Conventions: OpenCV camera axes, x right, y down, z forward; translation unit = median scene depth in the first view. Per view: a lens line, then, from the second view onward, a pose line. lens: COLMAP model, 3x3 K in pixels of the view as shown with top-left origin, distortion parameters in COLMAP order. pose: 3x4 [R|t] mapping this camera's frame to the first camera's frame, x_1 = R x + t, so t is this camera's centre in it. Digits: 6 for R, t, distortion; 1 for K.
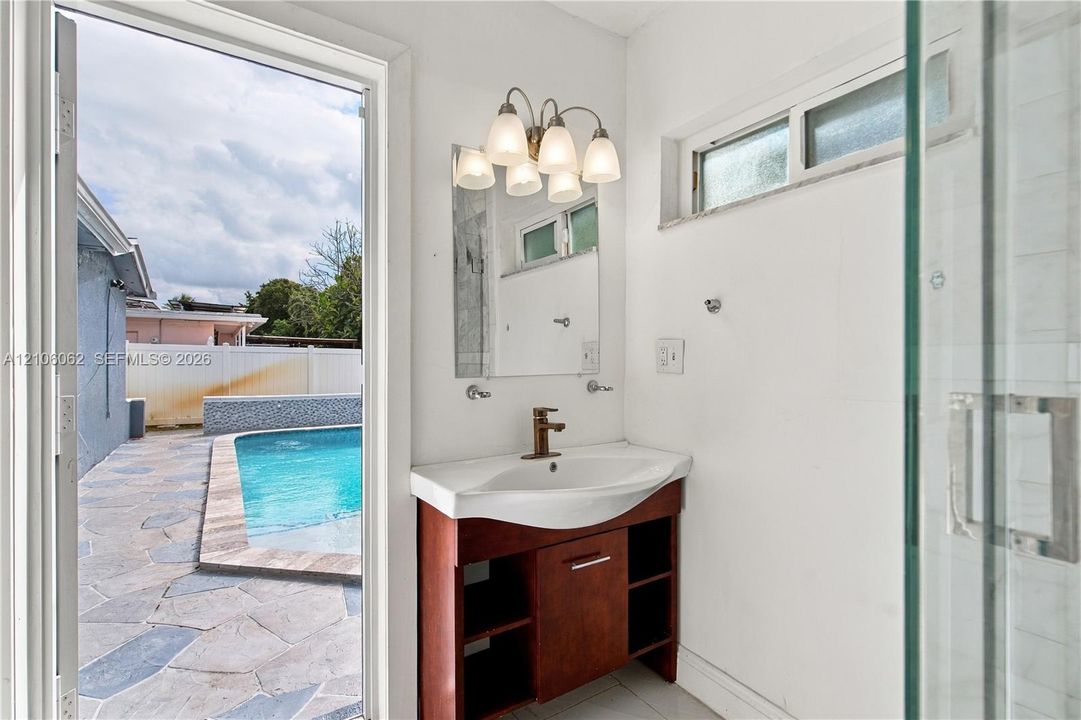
lens RADIAL K [[493.1, 0, 536.1], [0, 493.1, 362.9], [0, 0, 1]] dist [0.000003, 0.000374]
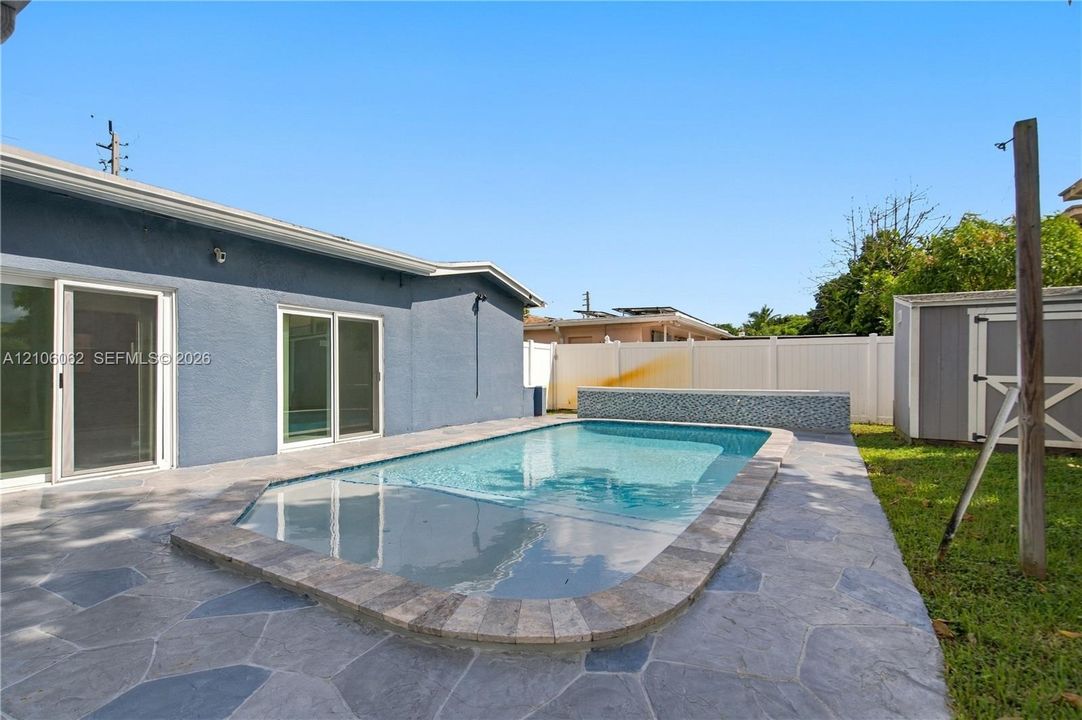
lens RADIAL K [[493.5, 0, 536.6], [0, 493.5, 362.9], [0, 0, 1]] dist [0.000003, 0.000374]
pose [[0.443721, -0.016086, -0.896020, 0.366423], [0.008671, 0.999869, -0.013656, 0.027221], [0.896123, -0.001710, 0.443803, 0.386485]]
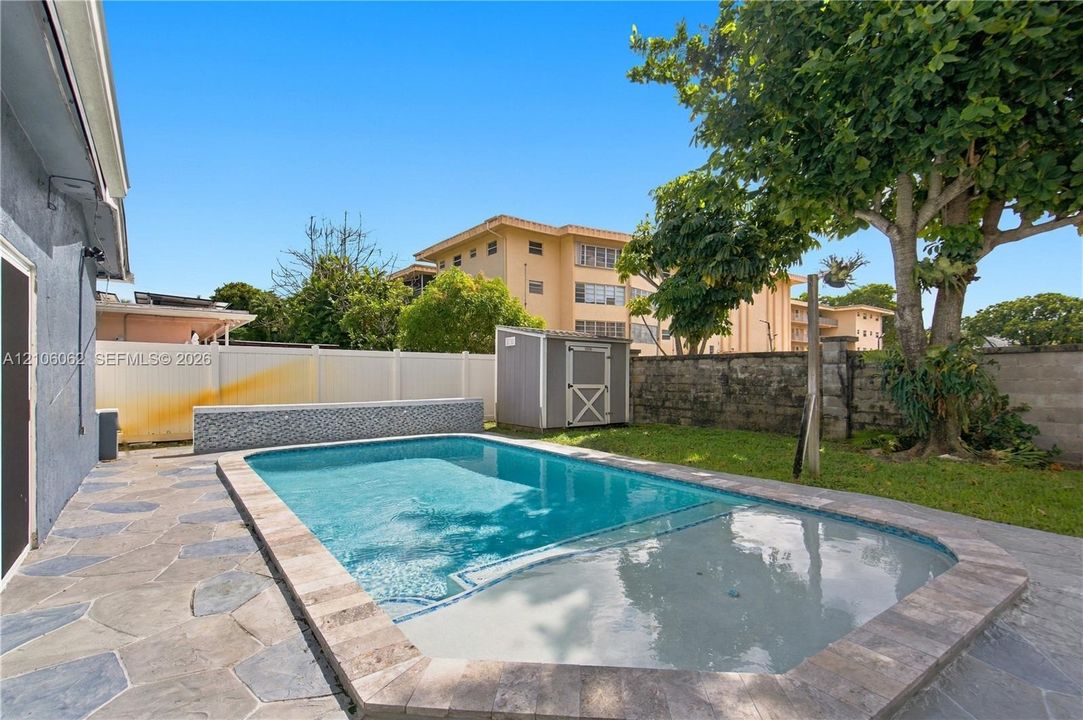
lens RADIAL K [[492.7, 0, 539.4], [0, 492.7, 375.5], [0, 0, 1]] dist [-0.001534, -0.000217]
pose [[0.996440, -0.002496, 0.084270, -0.181724], [0.002195, 0.999991, 0.003669, 0.016206], [-0.084279, -0.003471, 0.996436, 0.153090]]
